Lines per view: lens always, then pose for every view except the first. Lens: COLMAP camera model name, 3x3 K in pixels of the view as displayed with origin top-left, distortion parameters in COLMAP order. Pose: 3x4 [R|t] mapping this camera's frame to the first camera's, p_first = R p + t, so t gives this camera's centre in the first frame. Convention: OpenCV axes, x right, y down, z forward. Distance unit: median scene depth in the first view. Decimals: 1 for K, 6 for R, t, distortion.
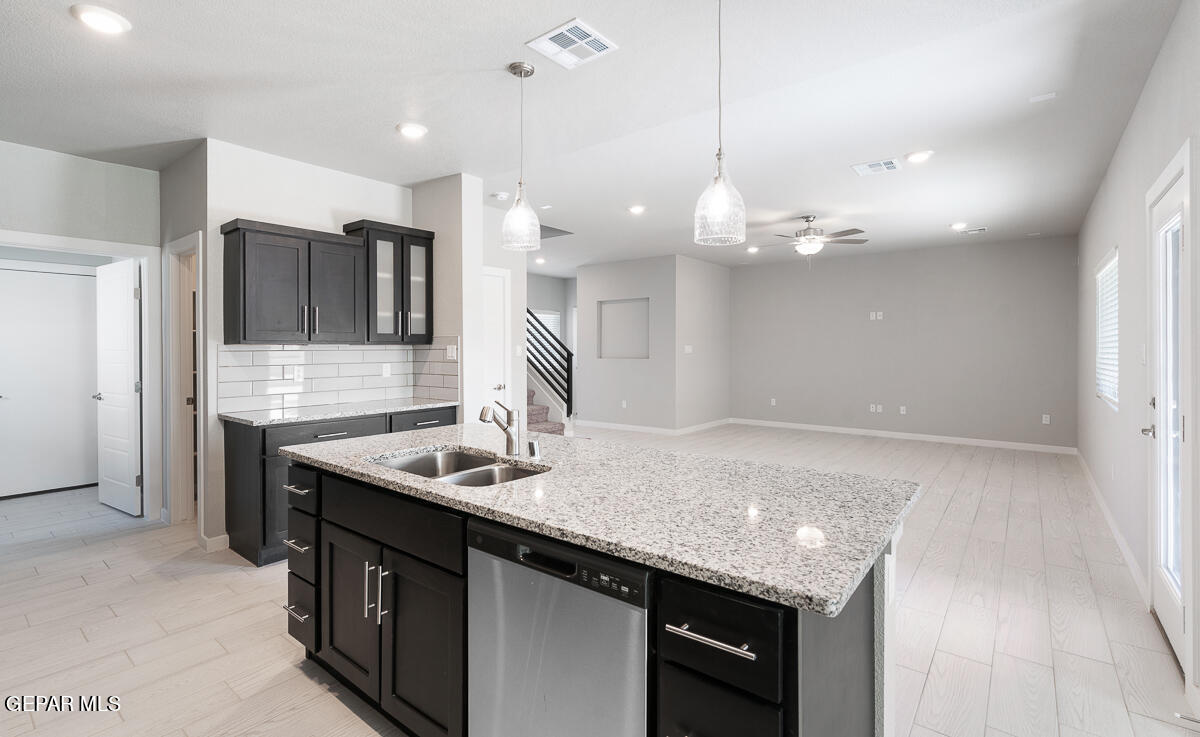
lens RADIAL K [[542.1, 0, 596.6], [0, 542.1, 345.2], [0, 0, 1]] dist [-0.008392, 0.000543]
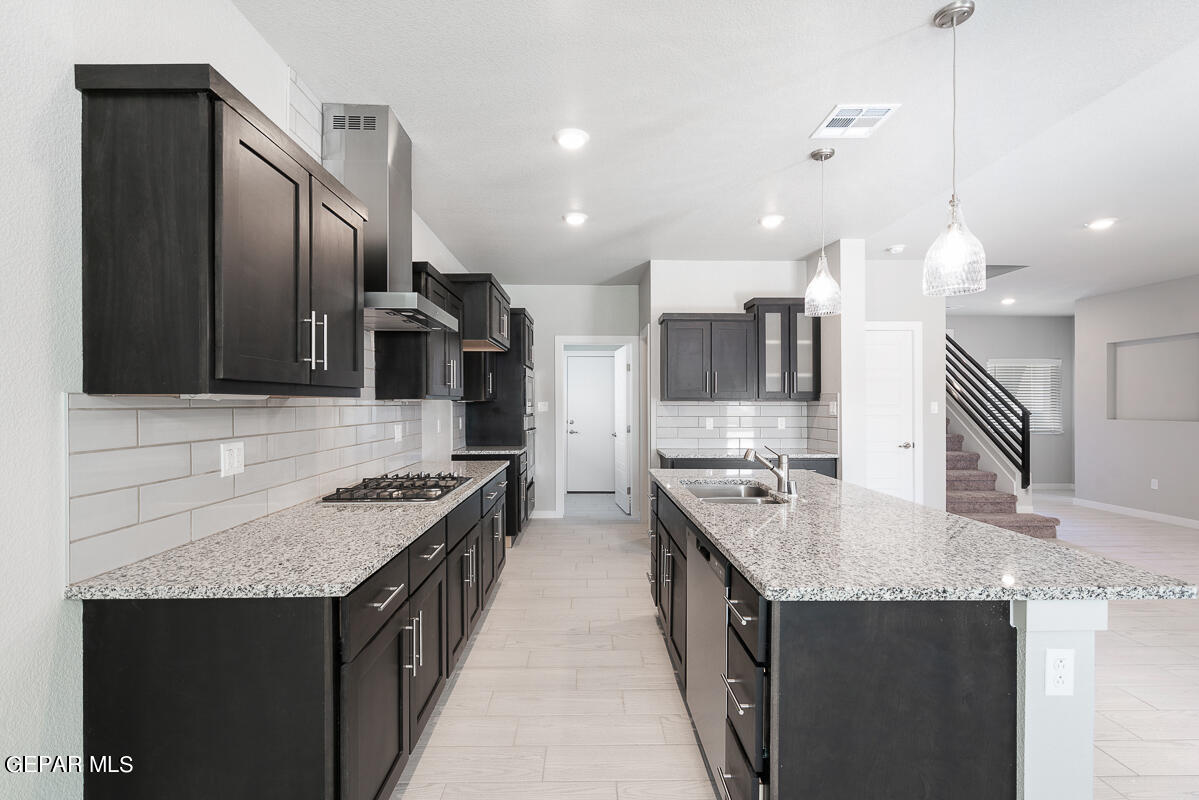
lens RADIAL K [[541.5, 0, 599.5], [0, 541.5, 400.0], [0, 0, 1]] dist [-0.002487, 0.000015]
pose [[0.641128, -0.003029, -0.767428, 0.270087], [-0.000148, 0.999992, -0.004070, 0.001686], [0.767434, 0.002723, 0.641123, -0.044107]]
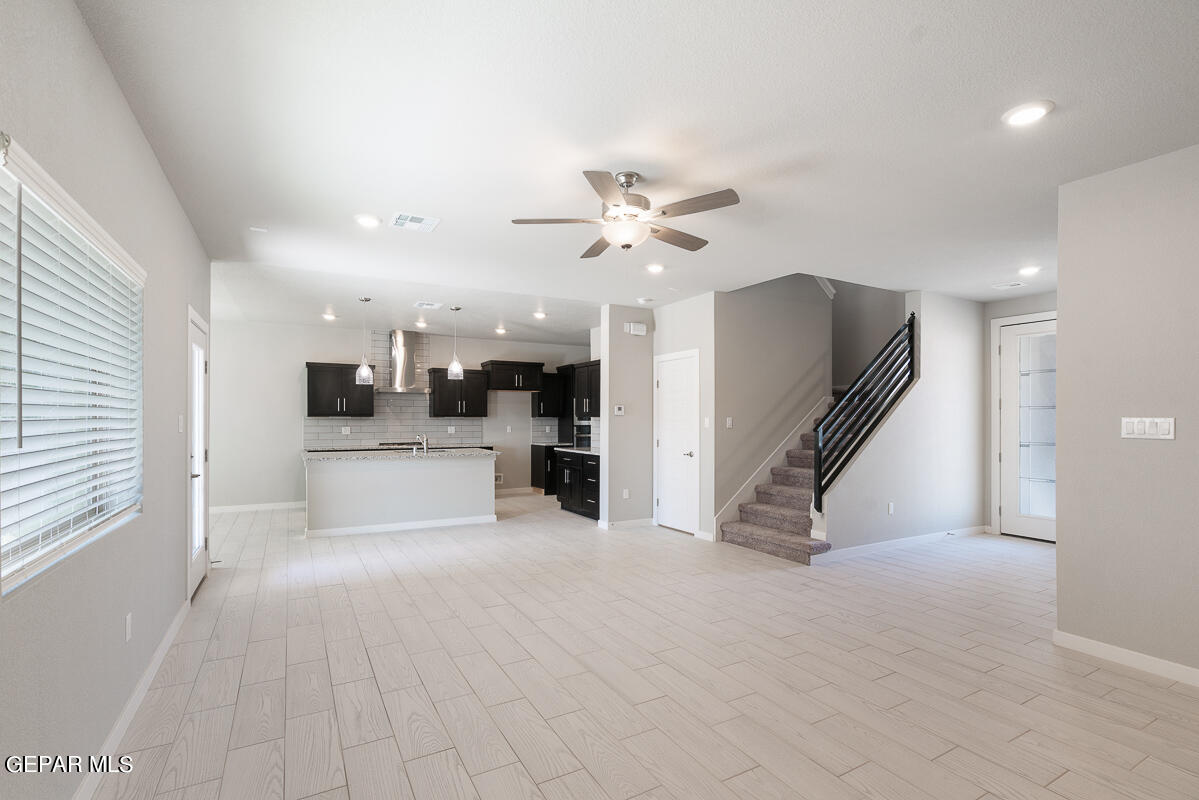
lens RADIAL K [[544.2, 0, 597.5], [0, 544.2, 416.9], [0, 0, 1]] dist [-0.028023, 0.000000]
pose [[-0.374578, -0.002168, -0.927193, 1.243607], [-0.000450, 0.999998, -0.002156, 0.001182], [0.927195, -0.000390, -0.374578, 1.619041]]
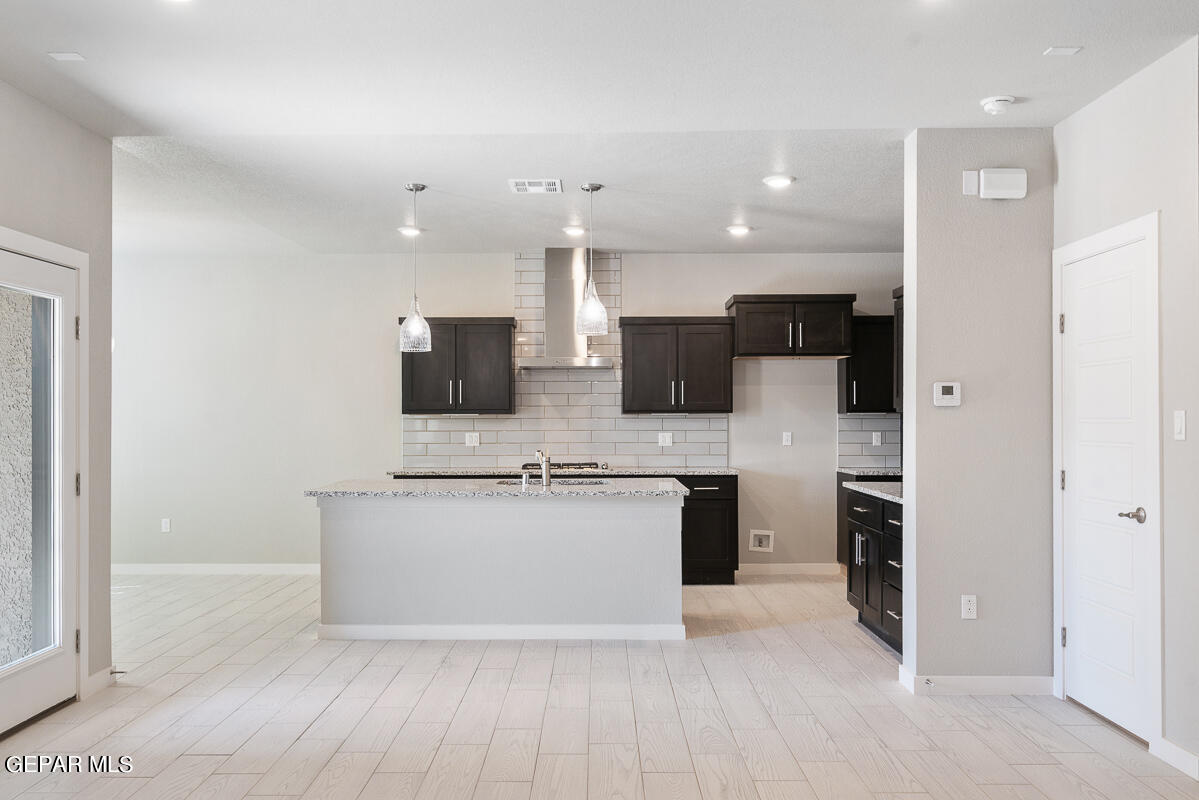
lens RADIAL K [[980.8, 0, 594.6], [0, 980.8, 409.0], [0, 0, 1]] dist [0.009859, 0.003503]
pose [[-0.785560, -0.000792, -0.618786, 0.772224], [0.004712, 0.999963, -0.007263, 0.002009], [0.618768, -0.008621, -0.785526, 1.721263]]
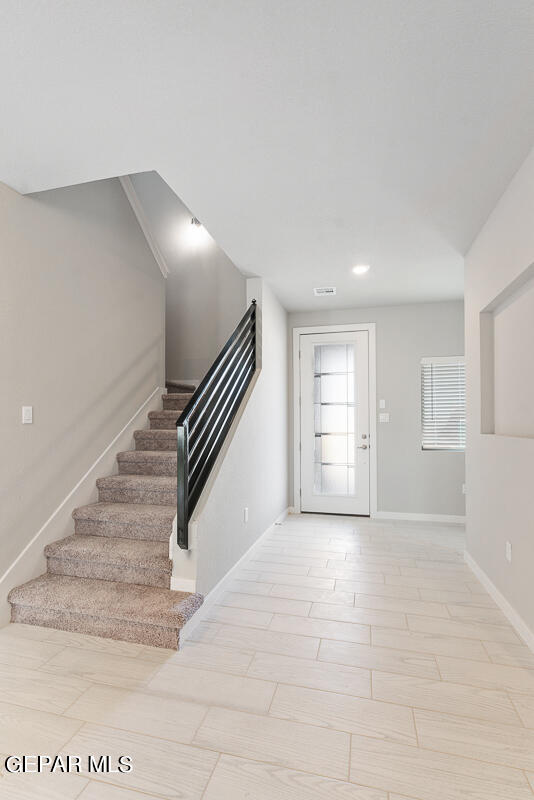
lens RADIAL K [[369.6, 0, 268.7], [0, 369.6, 411.6], [0, 0, 1]] dist [-0.002723, -0.000006]
pose [[0.403984, -0.022543, -0.914488, 0.475661], [0.006020, 0.999740, -0.021985, 0.023009], [0.914746, 0.003377, 0.404015, 1.517856]]
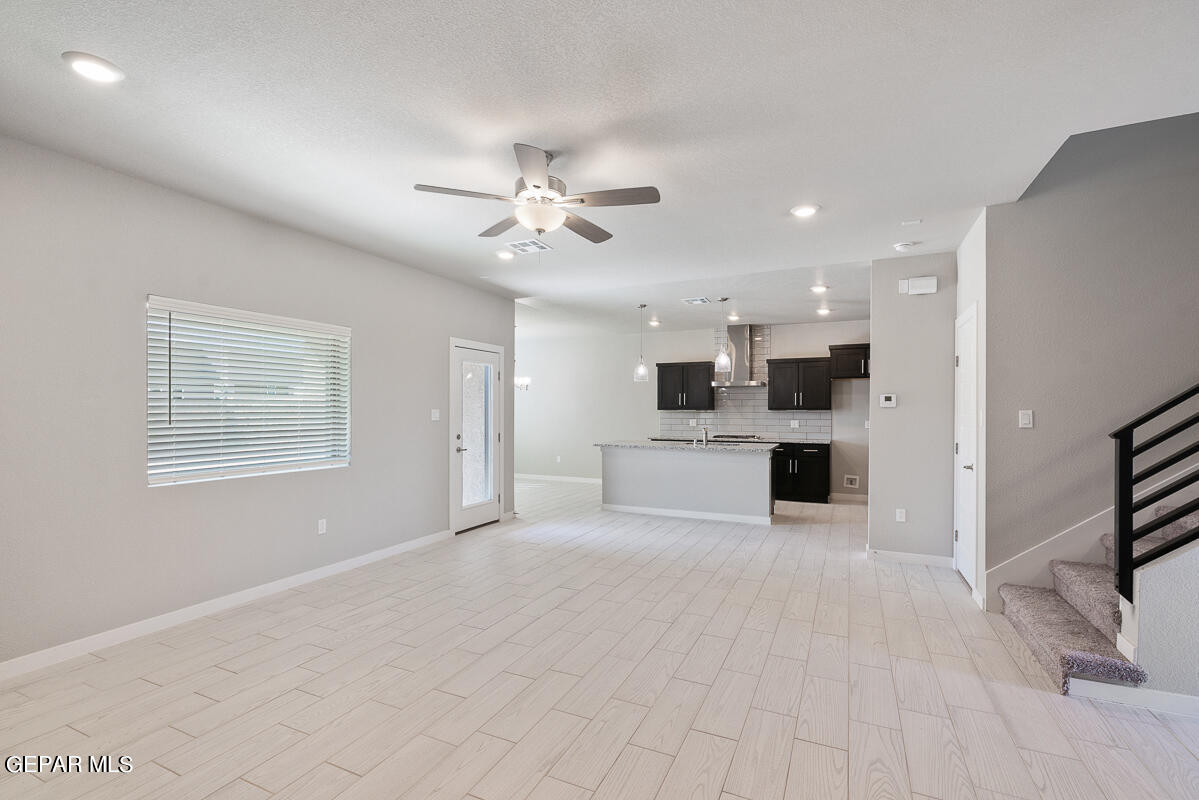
lens RADIAL K [[548.5, 0, 594.3], [0, 548.5, 410.0], [0, 0, 1]] dist [-0.002076, -0.000001]
pose [[-0.973168, 0.000309, -0.230098, 0.642405], [0.000728, 0.999998, -0.001736, 0.000082], [0.230097, -0.001857, -0.973166, 2.085756]]
